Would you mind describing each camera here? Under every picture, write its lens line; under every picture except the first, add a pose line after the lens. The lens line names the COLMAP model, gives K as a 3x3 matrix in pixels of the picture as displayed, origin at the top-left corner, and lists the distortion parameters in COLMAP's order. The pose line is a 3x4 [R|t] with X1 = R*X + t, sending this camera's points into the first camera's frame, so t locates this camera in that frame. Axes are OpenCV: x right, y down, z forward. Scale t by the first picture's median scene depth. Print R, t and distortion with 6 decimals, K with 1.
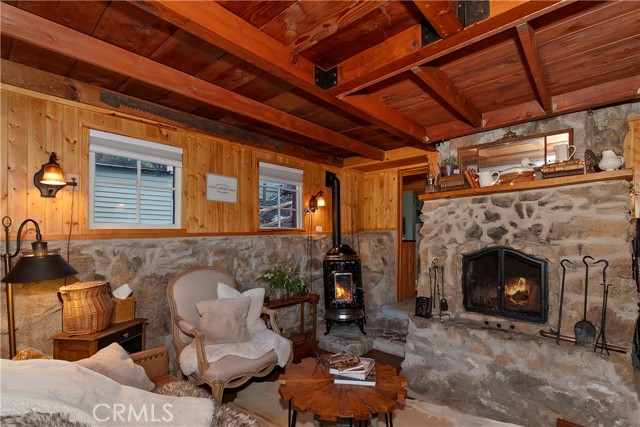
lens RADIAL K [[296.3, 0, 322.9], [0, 296.3, 233.2], [0, 0, 1]] dist [-0.001072, -0.000287]
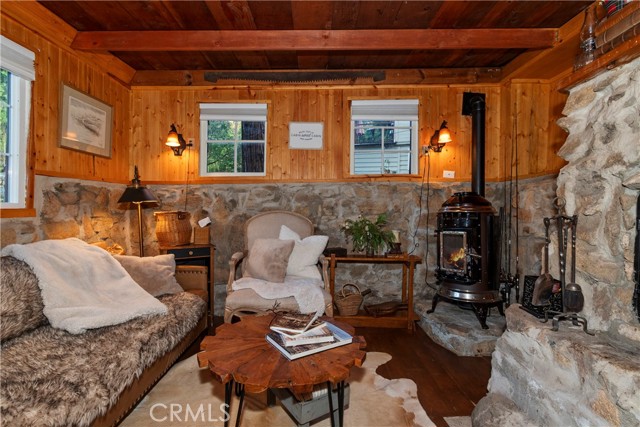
lens RADIAL K [[302.0, 0, 315.8], [0, 302.0, 211.2], [0, 0, 1]] dist [0.002060, -0.000048]
pose [[0.665219, 0.011429, -0.746560, 0.499007], [-0.001119, 0.999897, 0.014310, 0.101318], [0.746647, -0.008684, 0.665164, 0.379309]]
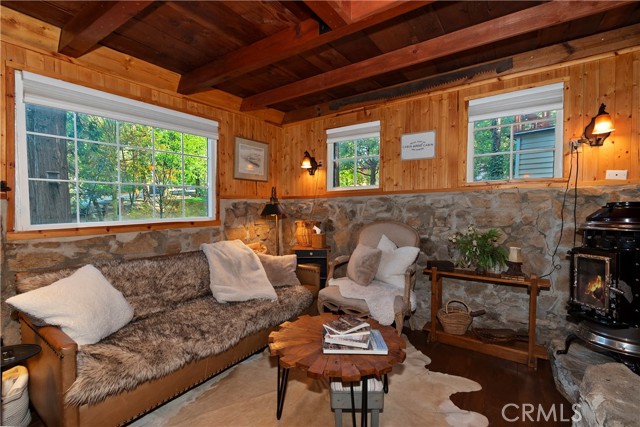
lens RADIAL K [[298.4, 0, 315.6], [0, 298.4, 215.0], [0, 0, 1]] dist [0.000142, -0.000221]
pose [[0.132874, 0.027000, -0.990765, 0.689330], [0.011622, 0.999518, 0.028797, 0.055829], [0.991065, -0.015341, 0.132496, 0.579188]]
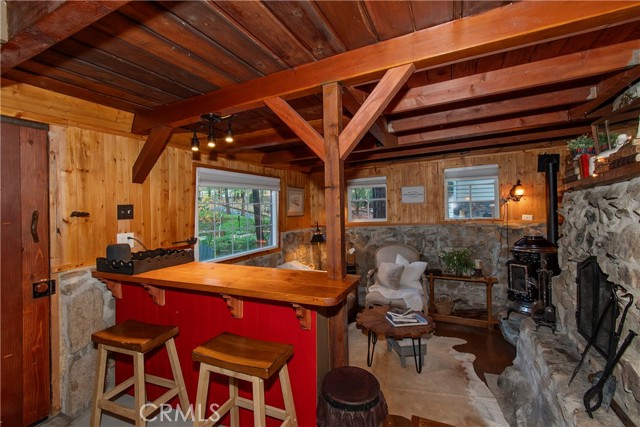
lens RADIAL K [[280.9, 0, 316.4], [0, 280.9, 212.0], [0, 0, 1]] dist [0.002931, 0.000281]
pose [[0.280452, -0.006416, -0.959846, 1.032614], [0.035149, 0.999376, 0.003590, -0.091379], [0.959224, -0.034744, 0.280503, 0.111909]]
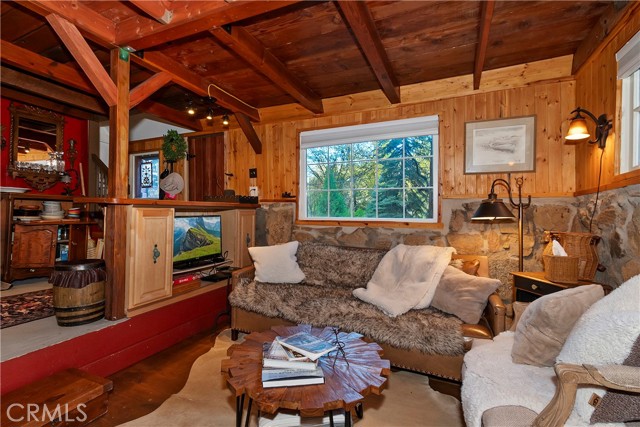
lens RADIAL K [[298.4, 0, 315.6], [0, 298.4, 215.0], [0, 0, 1]] dist [0.000142, -0.000221]
pose [[-0.956637, -0.015641, -0.290864, 0.194776], [-0.016378, 0.999866, 0.000099, 0.085306], [0.290824, 0.004858, -0.956764, 1.247702]]
